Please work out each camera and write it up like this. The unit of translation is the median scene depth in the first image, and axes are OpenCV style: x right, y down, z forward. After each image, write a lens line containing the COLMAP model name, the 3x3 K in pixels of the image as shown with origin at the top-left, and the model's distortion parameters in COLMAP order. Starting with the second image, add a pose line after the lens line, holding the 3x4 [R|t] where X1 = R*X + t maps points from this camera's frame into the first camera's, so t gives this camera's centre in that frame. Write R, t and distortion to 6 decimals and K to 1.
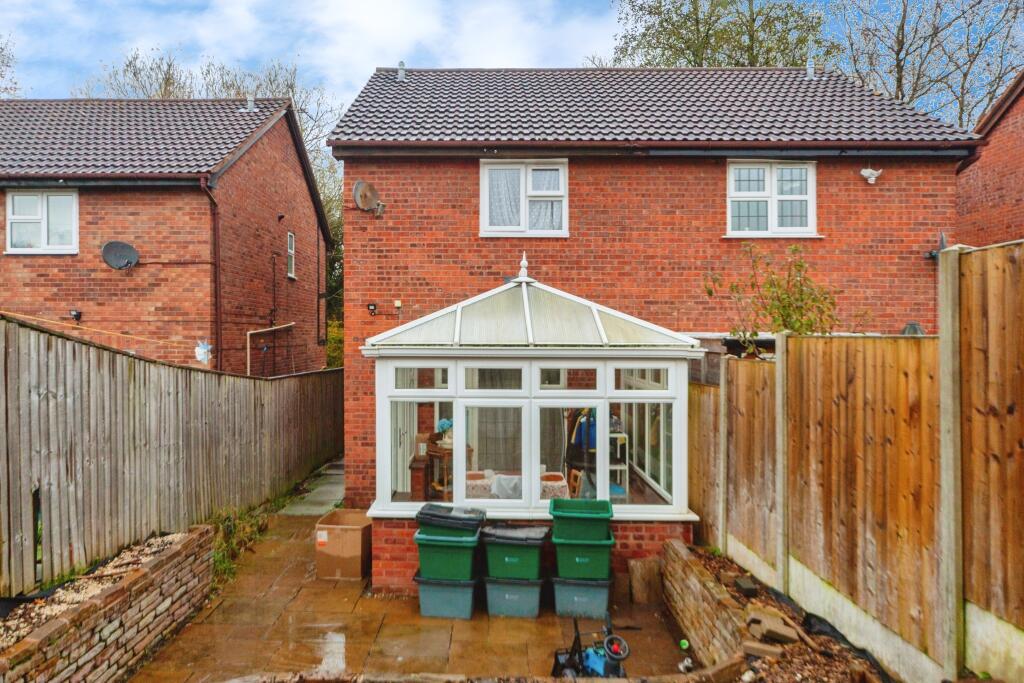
lens RADIAL K [[658.5, 0, 512.0], [0, 658.5, 341.5], [0, 0, 1]] dist [-0.002095, -0.000776]
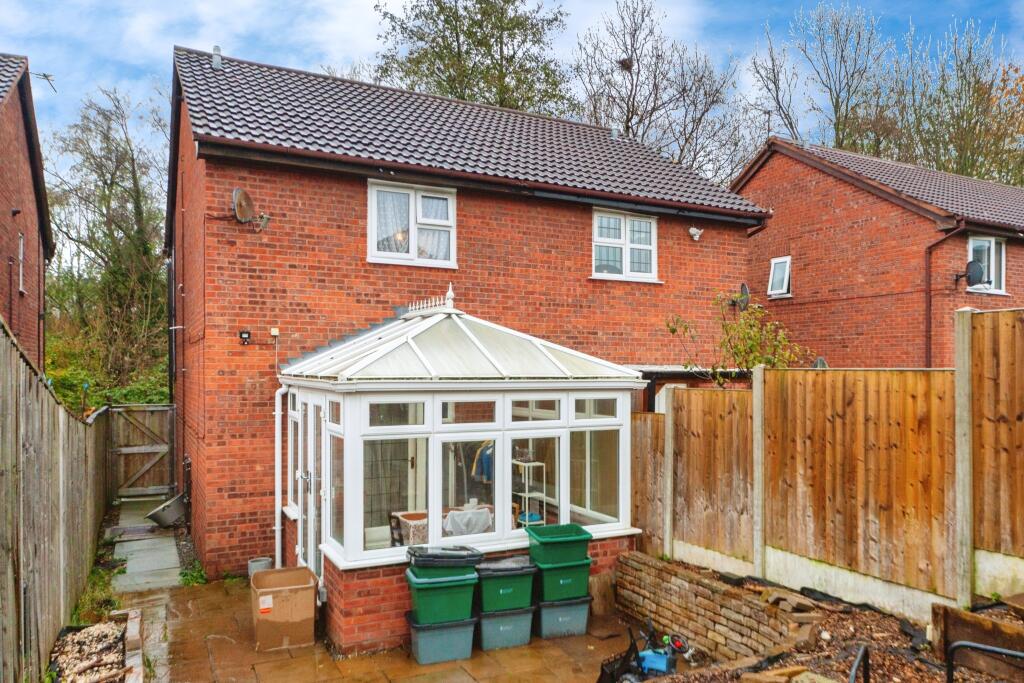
lens RADIAL K [[698.8, 0, 512.9], [0, 698.8, 372.5], [0, 0, 1]] dist [-0.000909, -0.000676]
pose [[0.886304, -0.003970, 0.463087, -0.423569], [0.004389, 0.999990, 0.000173, -0.002801], [-0.463083, 0.001879, 0.886313, 0.040474]]
